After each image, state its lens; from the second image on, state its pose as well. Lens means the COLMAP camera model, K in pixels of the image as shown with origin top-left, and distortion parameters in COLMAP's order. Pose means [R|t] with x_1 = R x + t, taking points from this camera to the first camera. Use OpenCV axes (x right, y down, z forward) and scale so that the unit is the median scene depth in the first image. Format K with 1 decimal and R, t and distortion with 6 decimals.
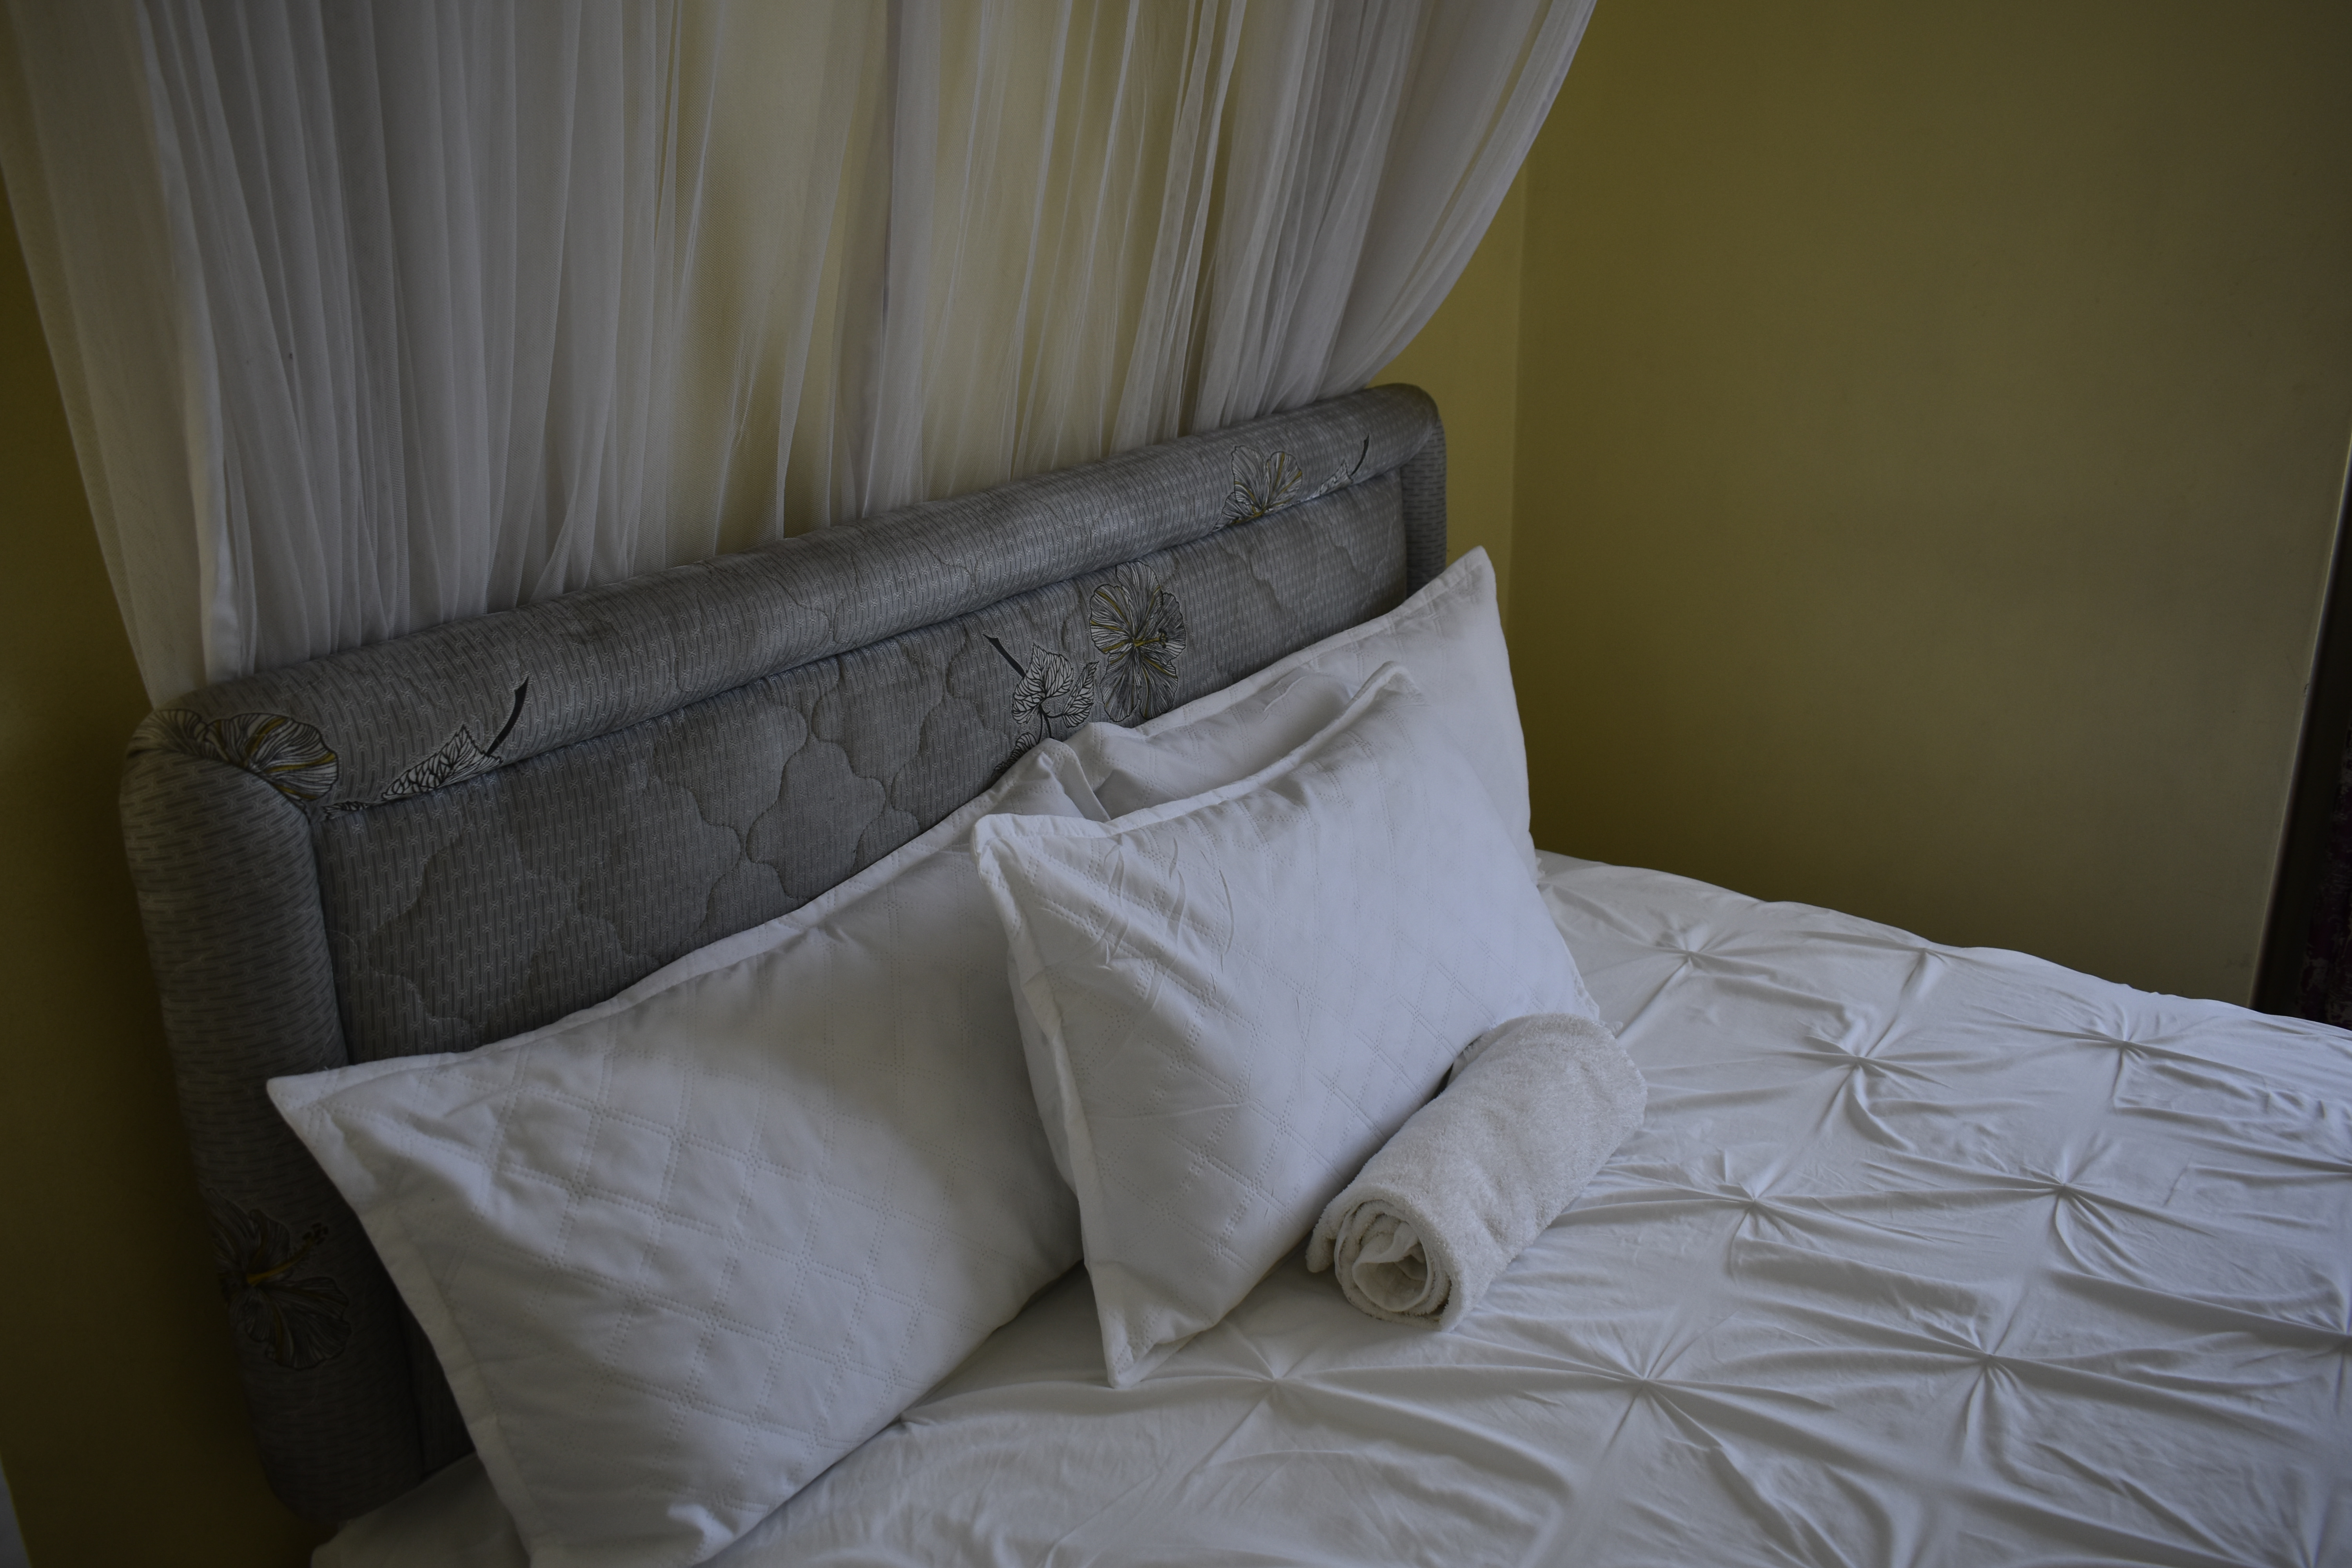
lens RADIAL K [[1960.9, 0, 1176.0], [0, 1960.9, 784.0], [0, 0, 1]] dist [-0.014688, -0.006926]
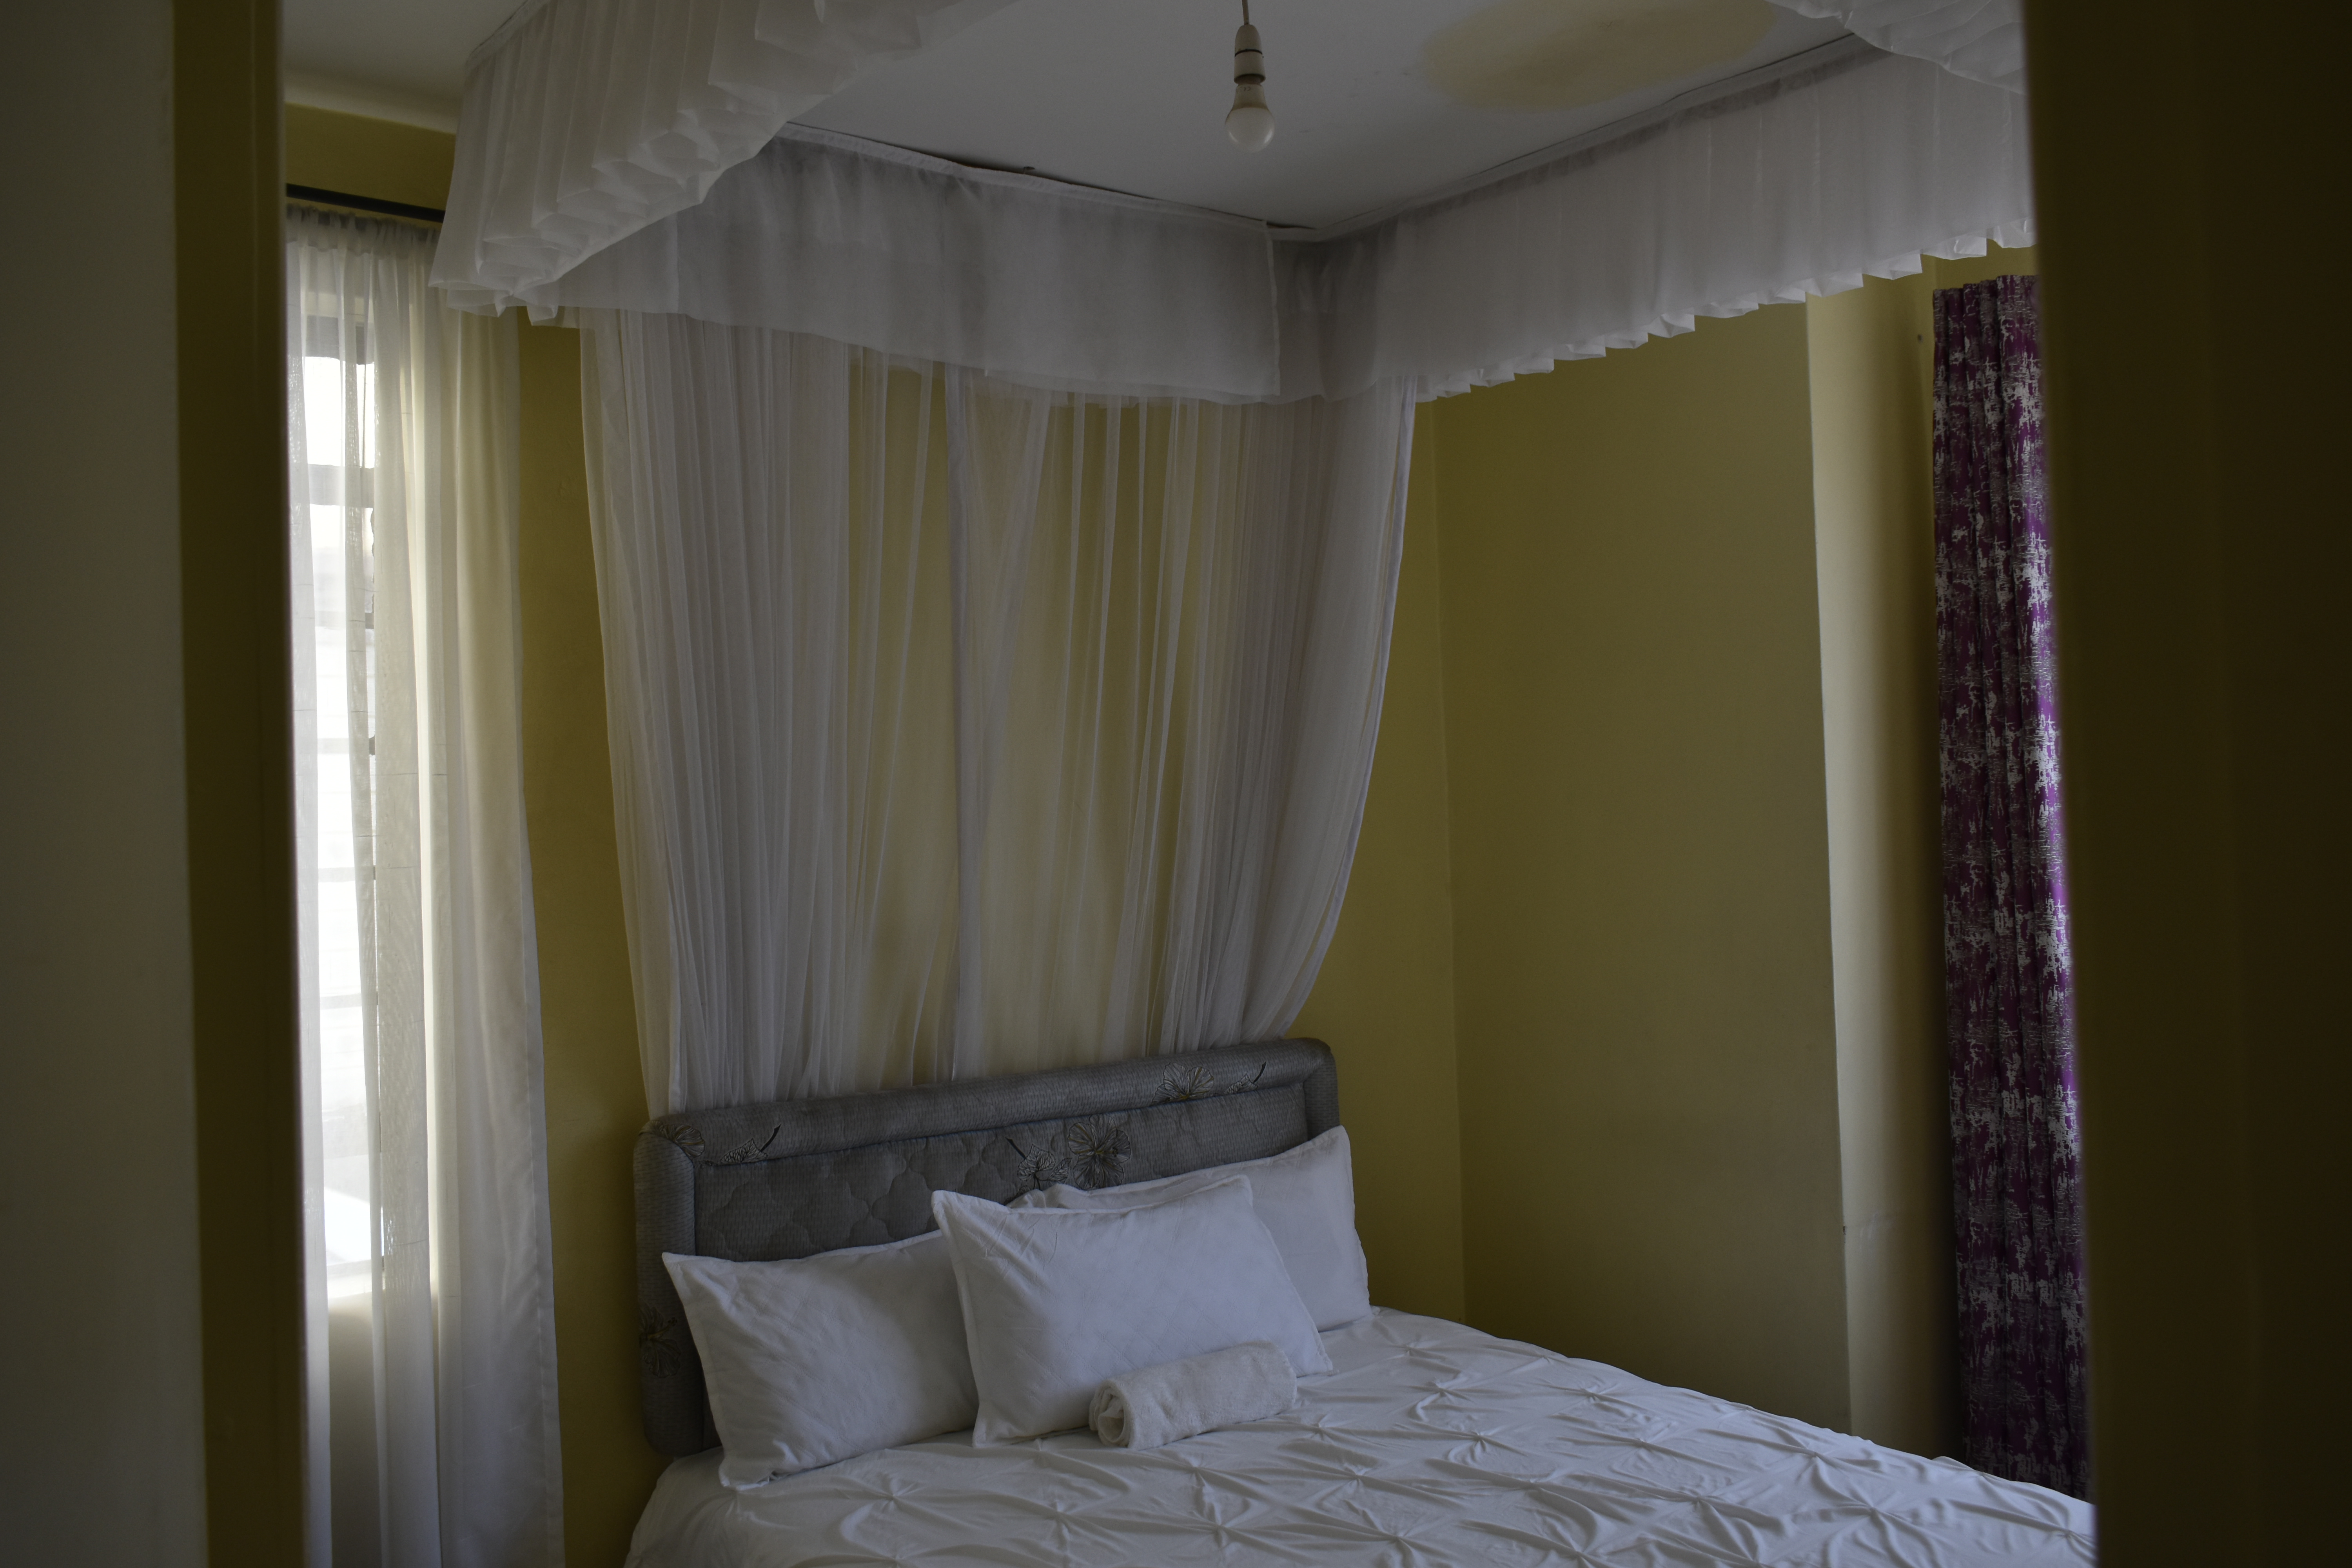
lens RADIAL K [[1960.9, 0, 1176.0], [0, 1960.9, 784.0], [0, 0, 1]] dist [-0.014688, -0.006926]
pose [[0.950551, -0.018861, -0.309996, 0.938129], [-0.087944, 0.940953, -0.326915, 0.307787], [0.297857, 0.338011, 0.892765, -1.276610]]
